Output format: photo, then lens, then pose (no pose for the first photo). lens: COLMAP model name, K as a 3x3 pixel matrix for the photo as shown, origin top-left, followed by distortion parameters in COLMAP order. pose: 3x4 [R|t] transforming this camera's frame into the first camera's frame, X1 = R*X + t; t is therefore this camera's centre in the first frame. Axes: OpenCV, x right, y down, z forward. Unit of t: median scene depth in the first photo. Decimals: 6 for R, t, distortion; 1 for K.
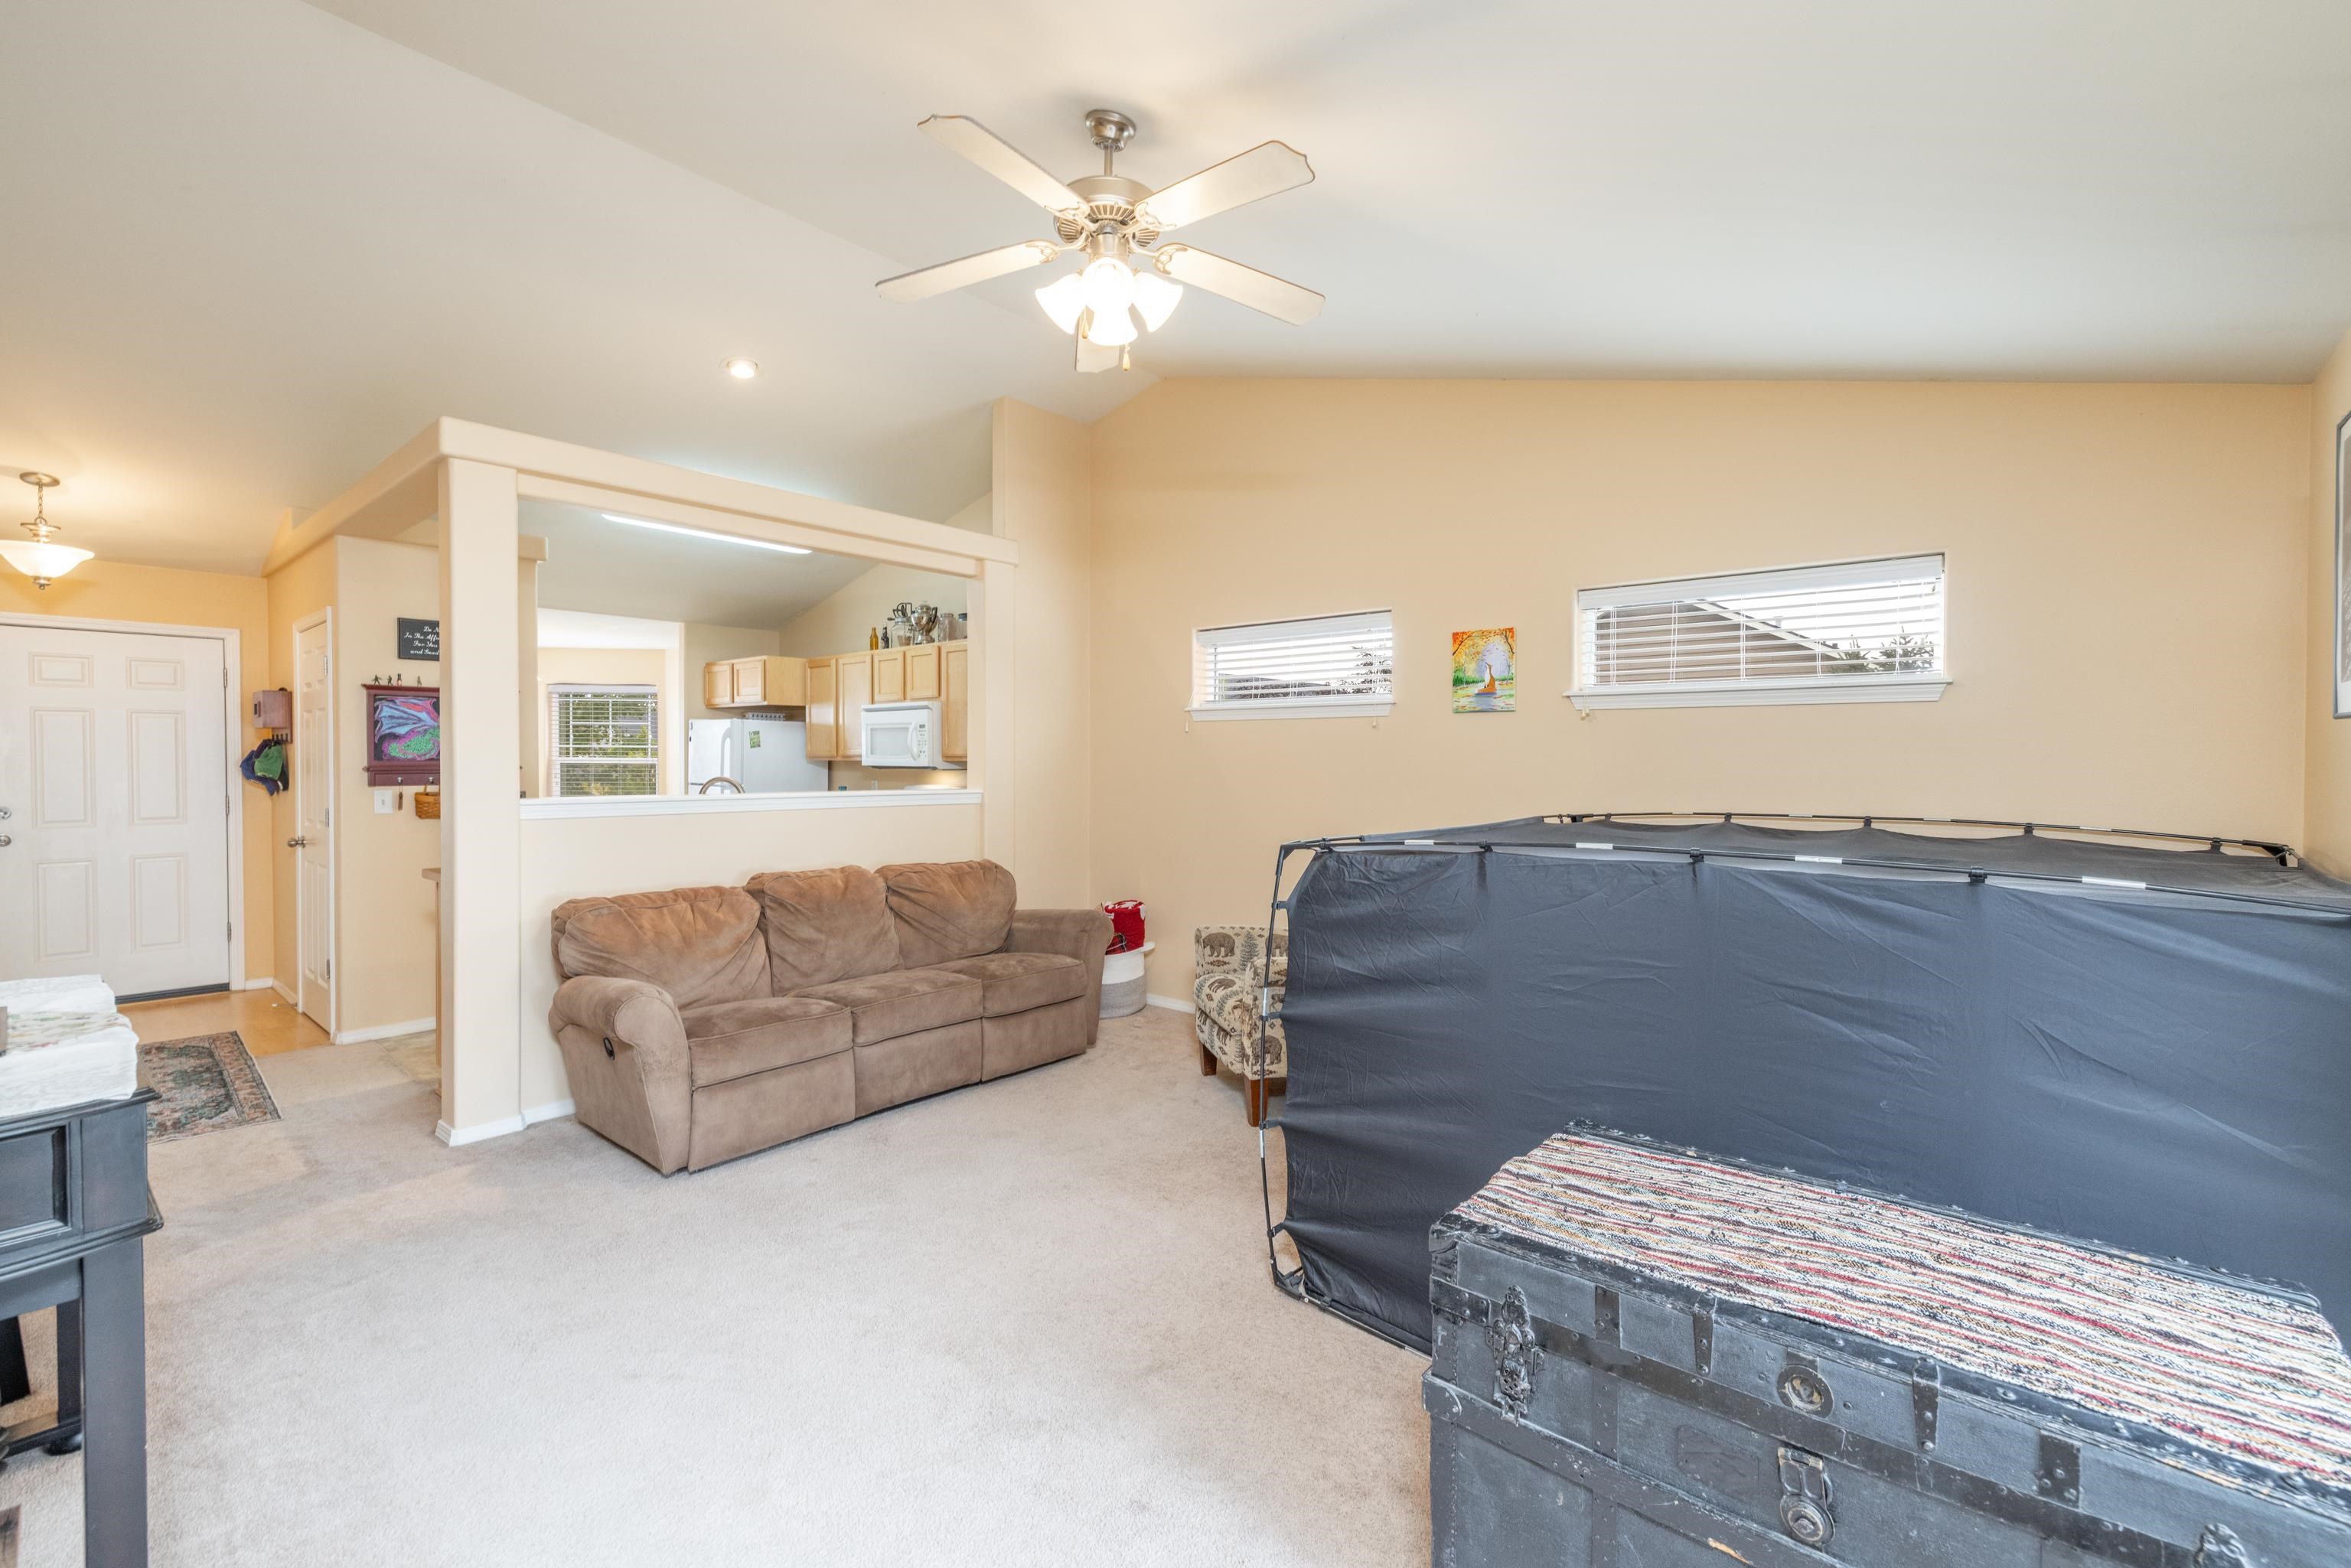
lens RADIAL K [[996.4, 0, 1175.4], [0, 996.4, 774.3], [0, 0, 1]] dist [0.001017, 0.000499]
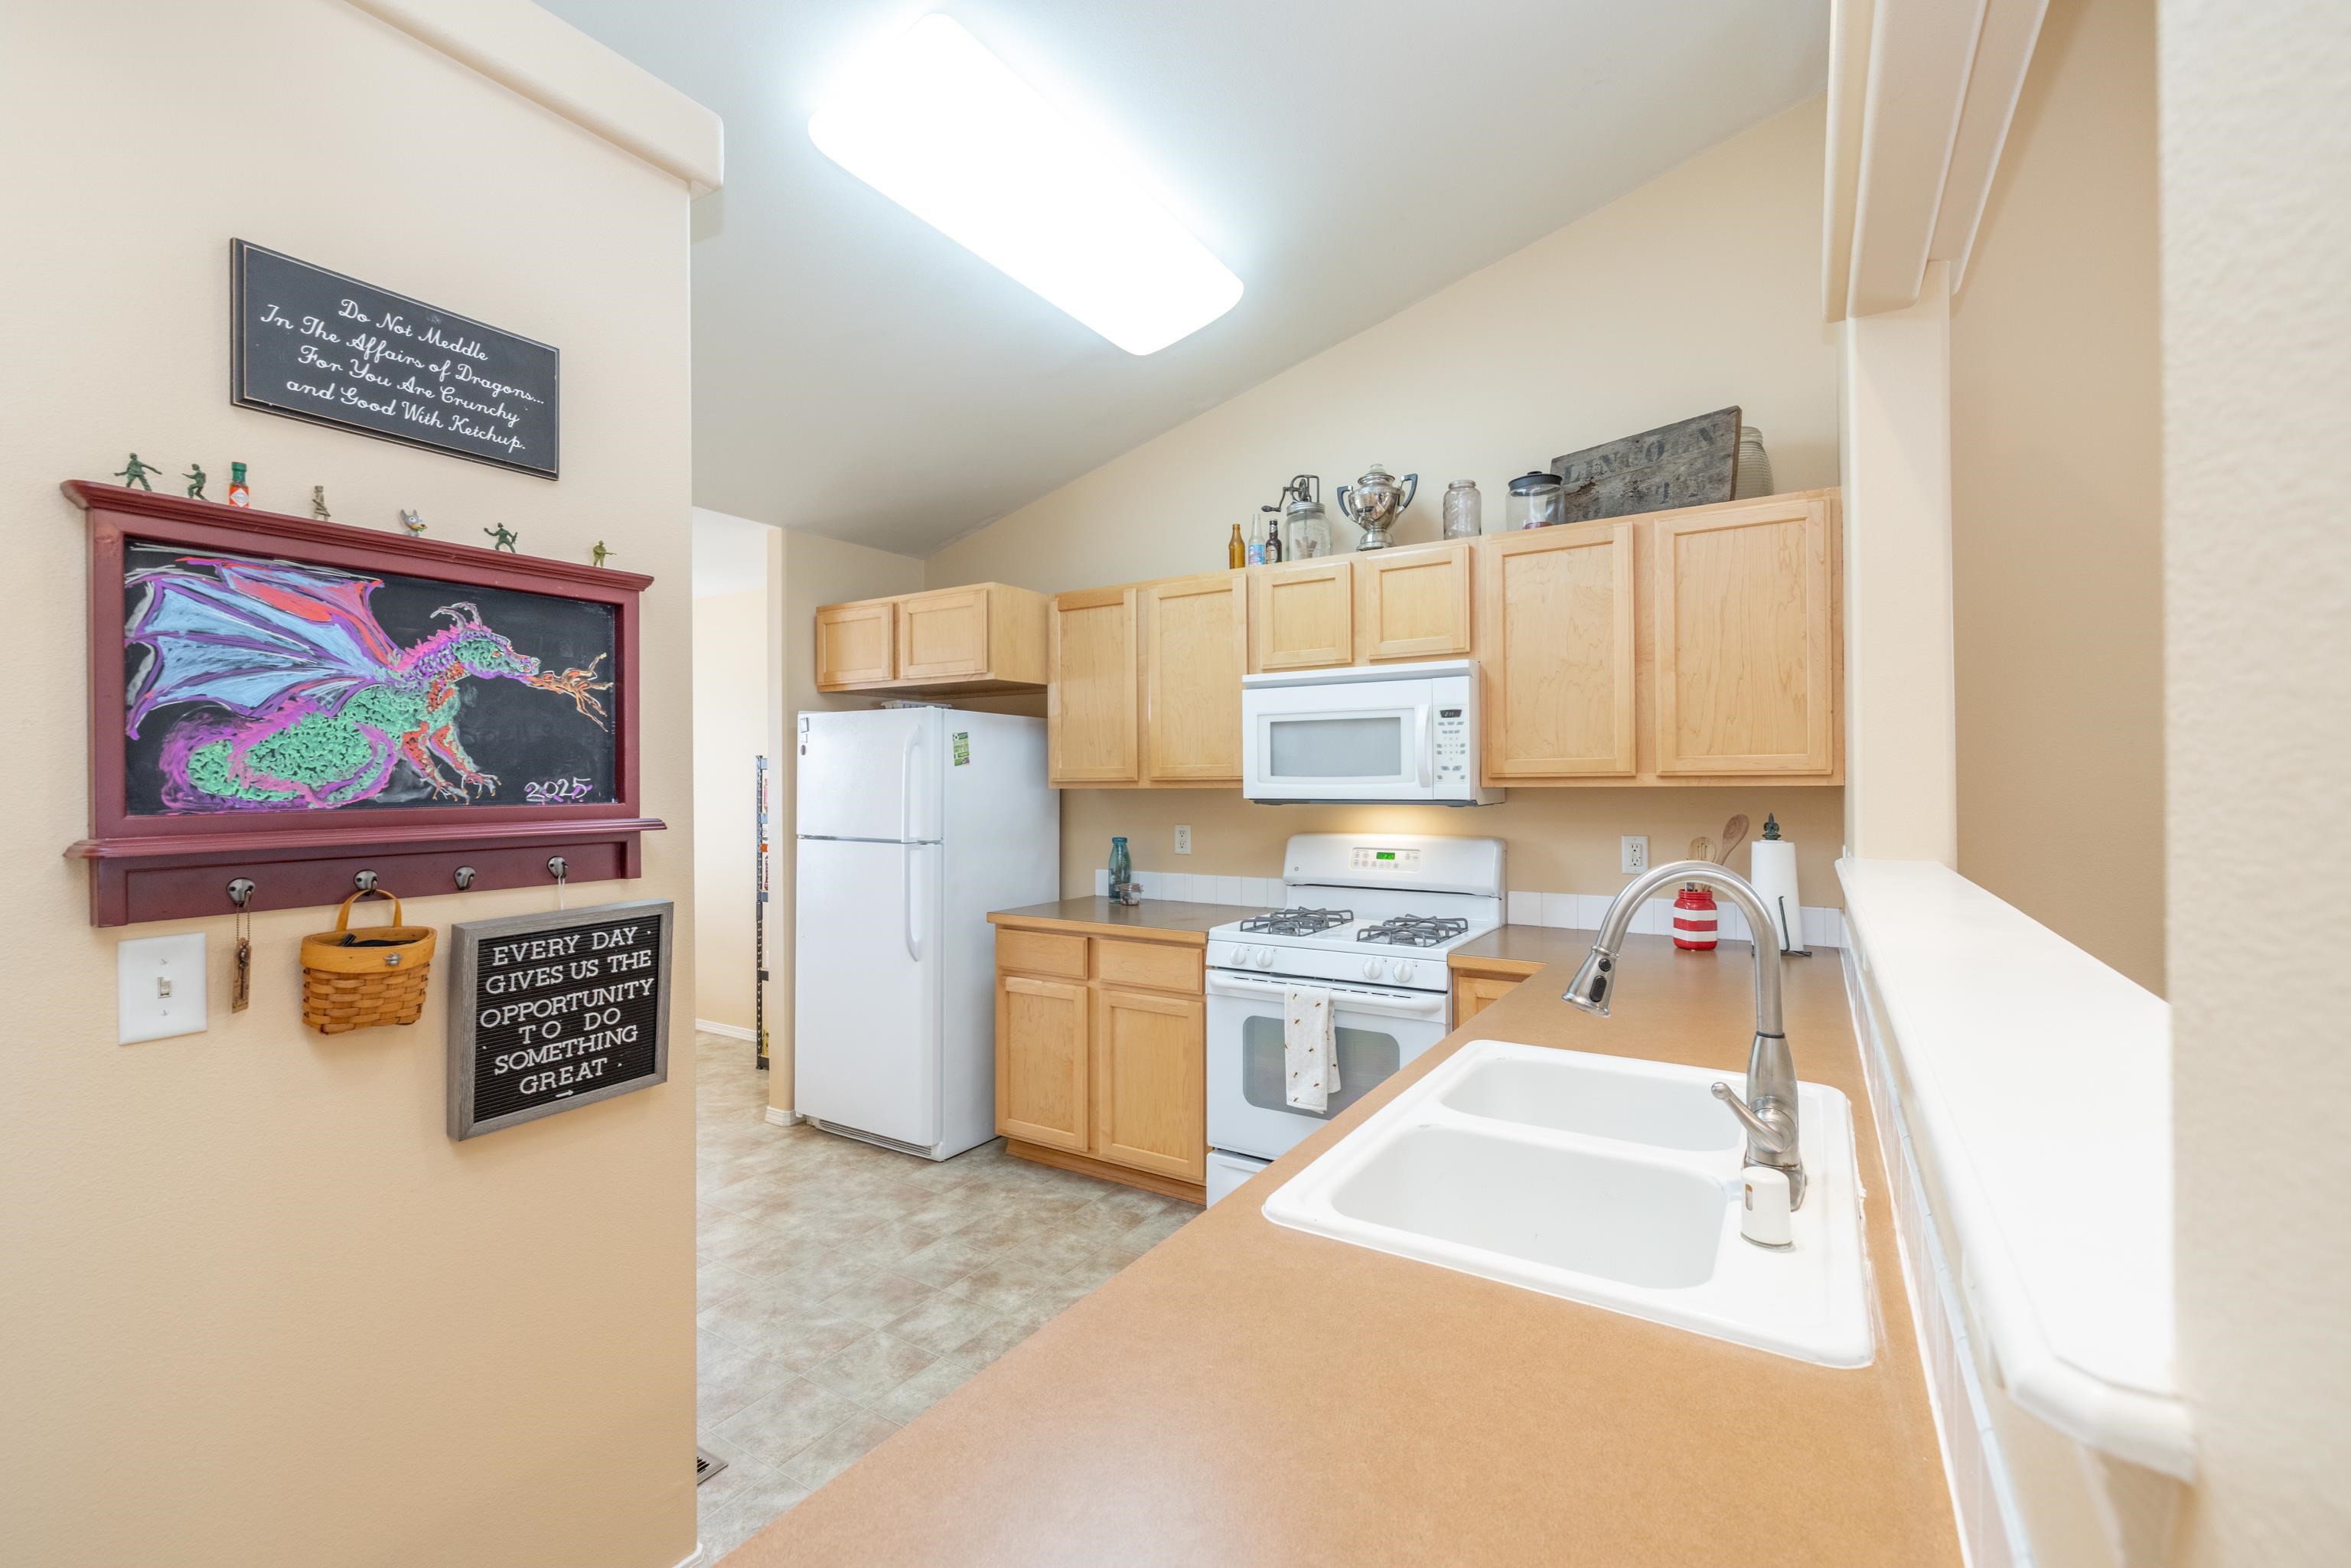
lens RADIAL K [[996.4, 0, 1168.5], [0, 996.4, 776.8], [0, 0, 1]] dist [0.001017, 0.000499]
pose [[0.988781, -0.009781, 0.149052, -0.582395], [0.012438, 0.999780, -0.016903, -0.015629], [-0.148854, 0.018567, 0.988685, 0.715697]]
